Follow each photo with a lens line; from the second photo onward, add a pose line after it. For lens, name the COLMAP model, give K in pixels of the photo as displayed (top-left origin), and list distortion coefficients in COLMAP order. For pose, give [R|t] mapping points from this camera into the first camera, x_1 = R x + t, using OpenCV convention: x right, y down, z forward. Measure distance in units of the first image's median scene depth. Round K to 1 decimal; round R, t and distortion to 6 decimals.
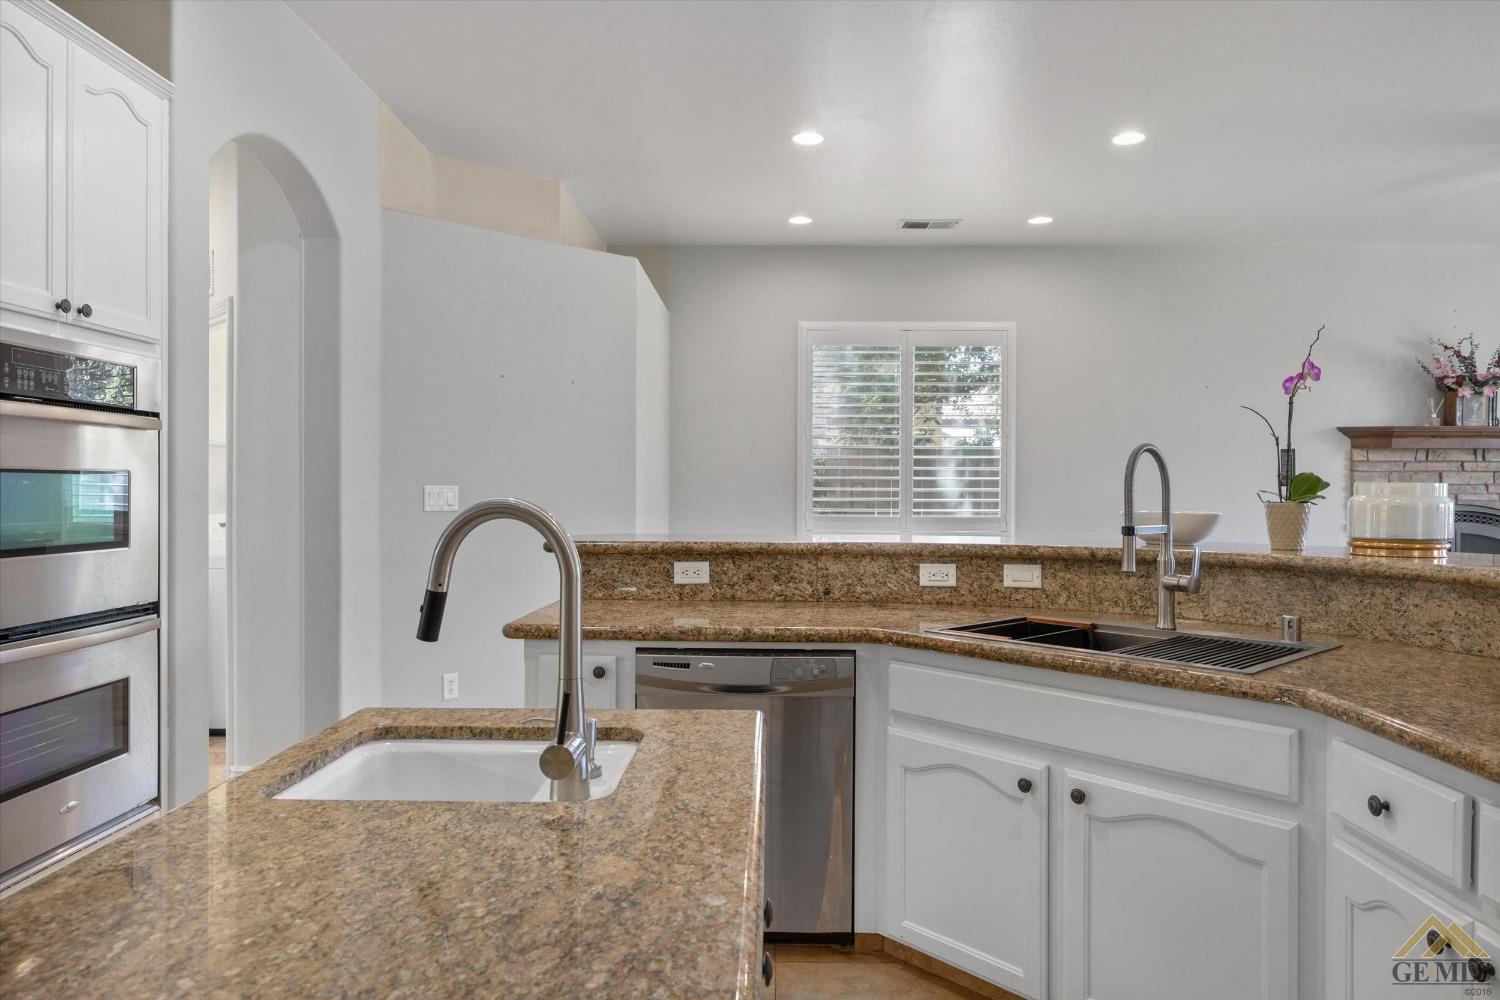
lens RADIAL K [[978.9, 0, 771.4], [0, 978.9, 497.3], [0, 0, 1]] dist [-0.004848, -0.002641]
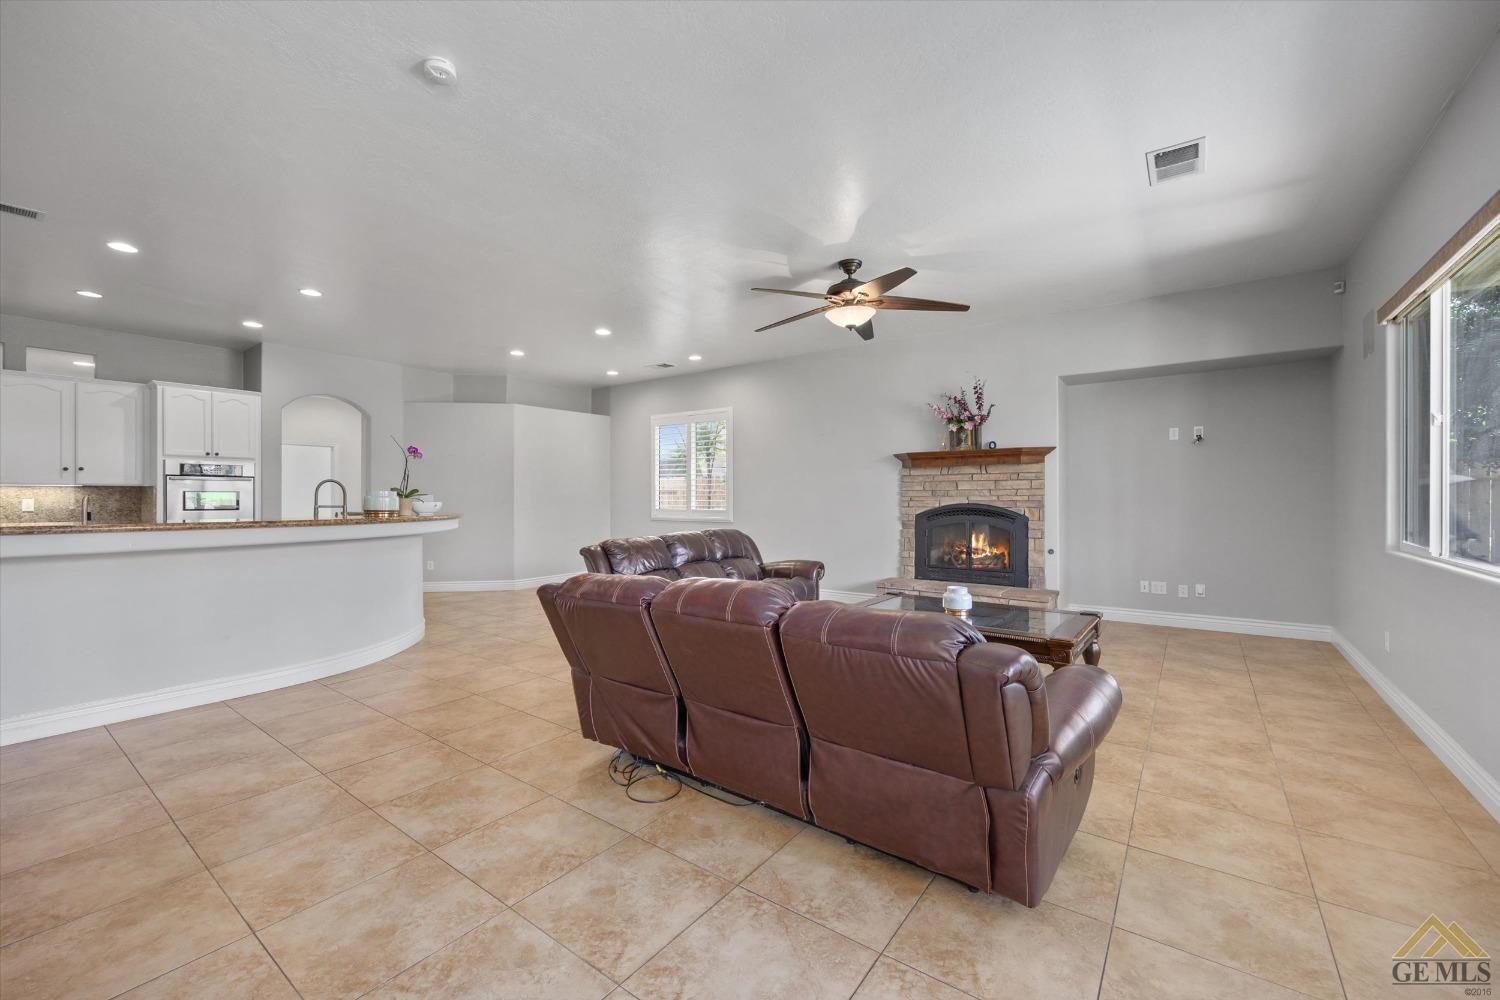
lens RADIAL K [[601.3, 0, 750.9], [0, 601.3, 500.8], [0, 0, 1]] dist [0.000015, -0.000496]
pose [[0.810874, -0.003176, -0.585213, 2.035387], [-0.001535, 0.999970, -0.007554, 0.022344], [0.585219, 0.007024, 0.810845, 0.171322]]
